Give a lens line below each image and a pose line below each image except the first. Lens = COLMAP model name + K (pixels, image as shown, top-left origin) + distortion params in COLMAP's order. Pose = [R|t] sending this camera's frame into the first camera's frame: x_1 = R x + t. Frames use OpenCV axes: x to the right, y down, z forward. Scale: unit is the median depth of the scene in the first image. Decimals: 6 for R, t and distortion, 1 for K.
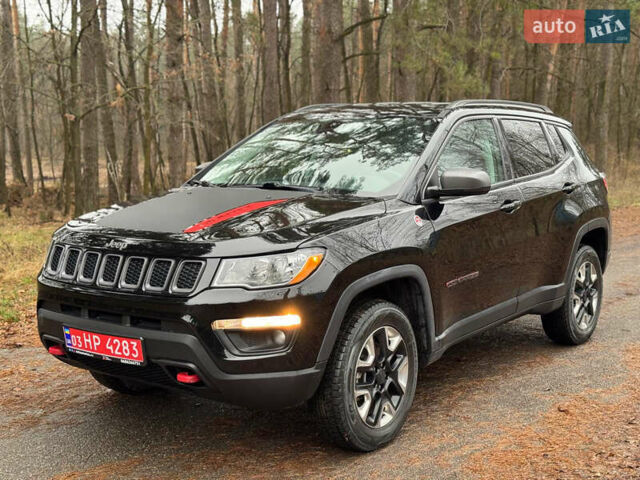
lens RADIAL K [[908.8, 0, 320.0], [0, 908.8, 240.0], [0, 0, 1]] dist [0.116669, -0.052179]
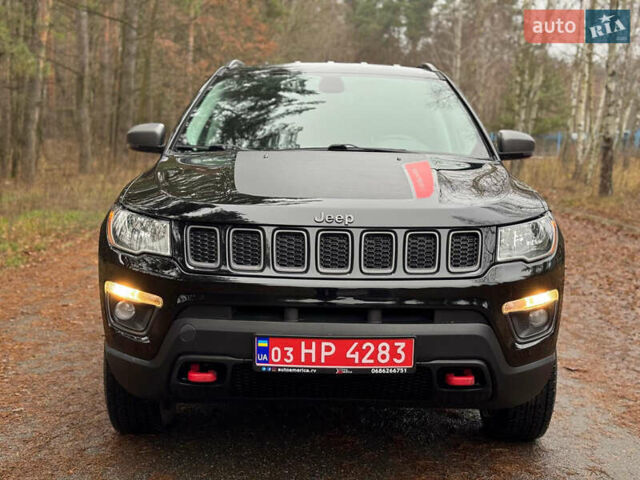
lens RADIAL K [[908.8, 0, 320.0], [0, 908.8, 240.0], [0, 0, 1]] dist [0.116669, -0.052179]
pose [[0.796233, -0.053390, 0.602630, -0.693780], [0.049821, 0.998502, 0.022635, 0.005950], [-0.602936, 0.012000, 0.797700, 0.428485]]
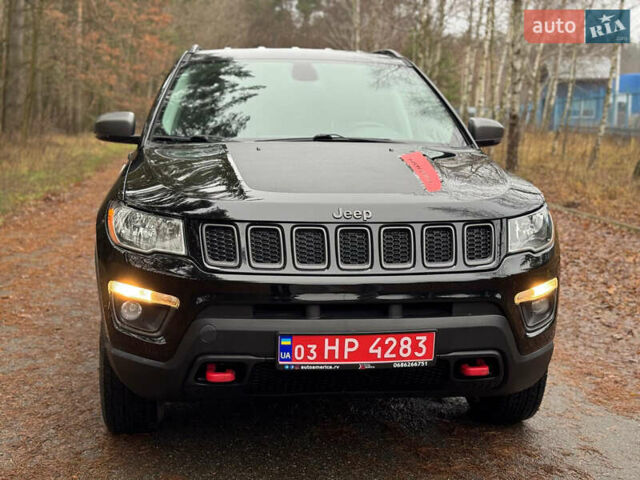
lens RADIAL K [[908.8, 0, 320.0], [0, 908.8, 240.0], [0, 0, 1]] dist [0.116669, -0.052179]
pose [[0.718688, -0.086286, 0.689958, -0.769624], [0.064156, 0.996267, 0.057766, -0.018230], [-0.692366, 0.002749, 0.721541, 0.498439]]
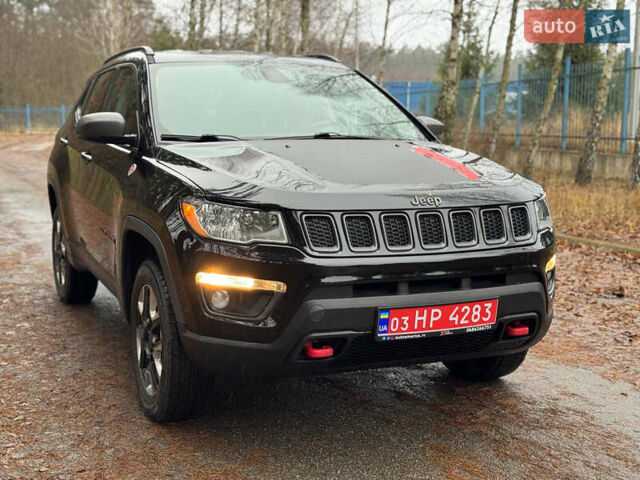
lens RADIAL K [[908.8, 0, 320.0], [0, 908.8, 240.0], [0, 0, 1]] dist [0.116669, -0.052179]
pose [[0.486713, -0.115713, 0.865864, -1.028225], [0.091895, 0.992471, 0.080978, -0.036724], [-0.868715, 0.040156, 0.493682, 0.687039]]
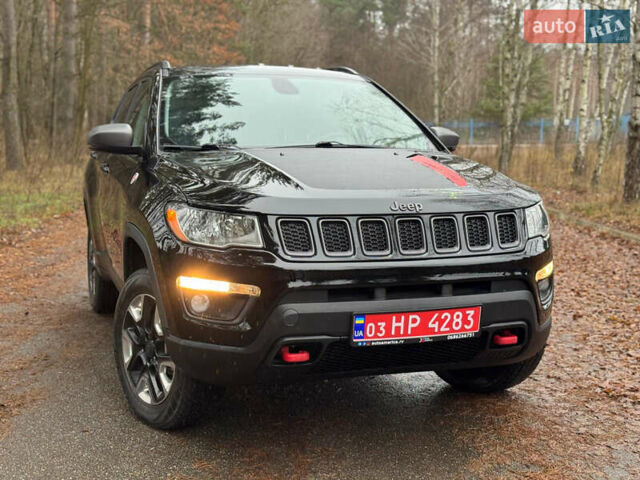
lens RADIAL K [[908.8, 0, 320.0], [0, 908.8, 240.0], [0, 0, 1]] dist [0.116669, -0.052179]
pose [[0.561899, -0.092510, 0.822017, -0.981455], [0.091627, 0.994572, 0.049297, -0.012718], [-0.822116, 0.047619, 0.567326, 0.605946]]
